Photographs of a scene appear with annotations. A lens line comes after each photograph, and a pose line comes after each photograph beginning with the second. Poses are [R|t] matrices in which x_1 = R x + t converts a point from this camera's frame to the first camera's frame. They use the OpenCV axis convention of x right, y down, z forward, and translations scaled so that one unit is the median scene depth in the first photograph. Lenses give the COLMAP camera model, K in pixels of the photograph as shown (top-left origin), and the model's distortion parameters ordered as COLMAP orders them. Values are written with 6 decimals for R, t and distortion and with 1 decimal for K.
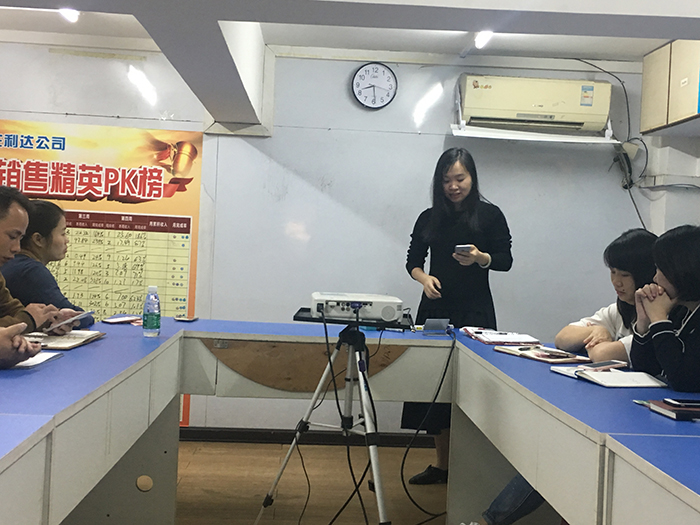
lens RADIAL K [[883.4, 0, 349.1], [0, 883.4, 261.7], [0, 0, 1]] dist [0.056203, 0.045162]
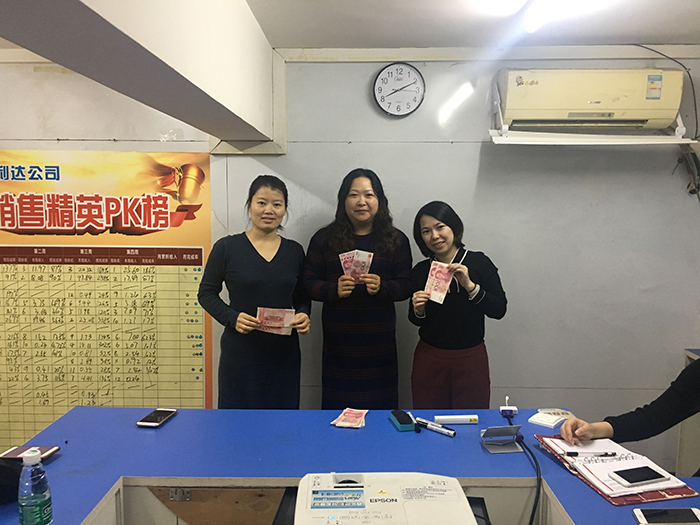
lens RADIAL K [[592.1, 0, 350.4], [0, 592.1, 260.9], [0, 0, 1]] dist [0.083945, -0.110394]
pose [[0.997505, -0.036893, -0.060186, 0.009943], [0.041063, 0.996731, 0.069579, -0.073303], [0.057422, -0.071877, 0.995759, 0.400091]]
